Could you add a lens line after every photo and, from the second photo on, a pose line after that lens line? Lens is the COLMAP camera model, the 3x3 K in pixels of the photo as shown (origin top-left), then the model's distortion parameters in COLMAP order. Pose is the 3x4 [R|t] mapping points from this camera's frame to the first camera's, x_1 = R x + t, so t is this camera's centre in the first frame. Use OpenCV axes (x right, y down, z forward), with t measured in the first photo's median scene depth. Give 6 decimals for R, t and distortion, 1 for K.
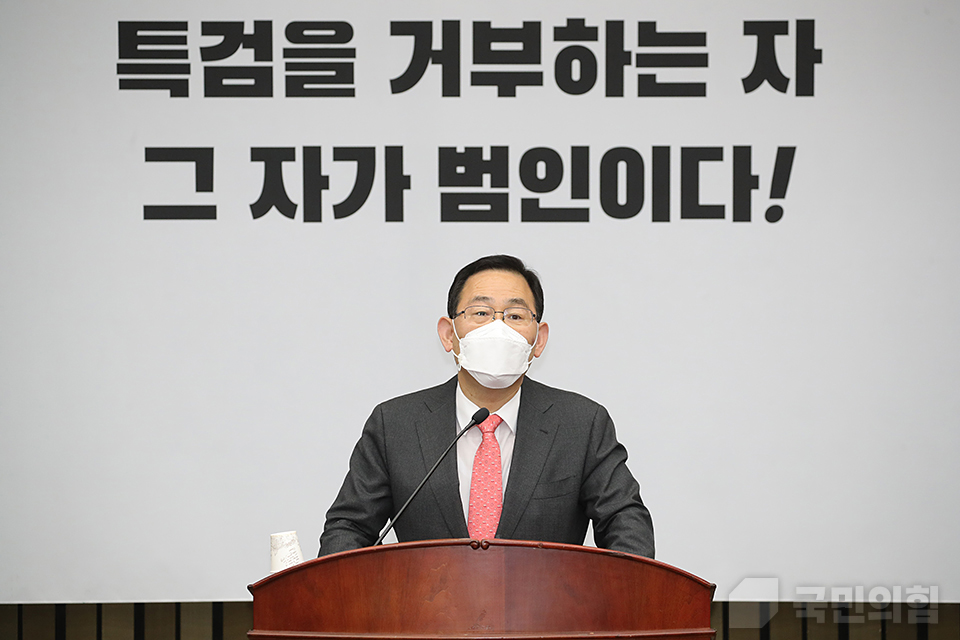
lens RADIAL K [[5416.3, 0, 484.2], [0, 5416.3, 326.2], [0, 0, 1]] dist [1.383595, 0.000000]
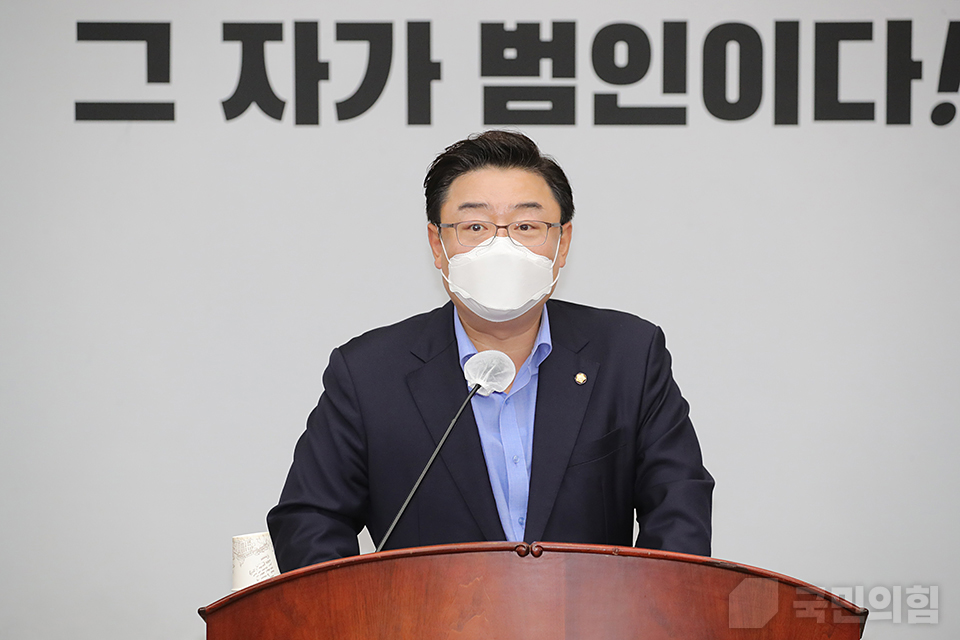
lens RADIAL K [[6347.3, 0, 490.5], [0, 6347.3, 361.6], [0, 0, 1]] dist [1.712741, 0.000000]
pose [[0.999933, 0.001731, -0.011405, 0.002819], [-0.001750, 0.999997, -0.001638, 0.013875], [0.011403, 0.001658, 0.999934, 0.144905]]
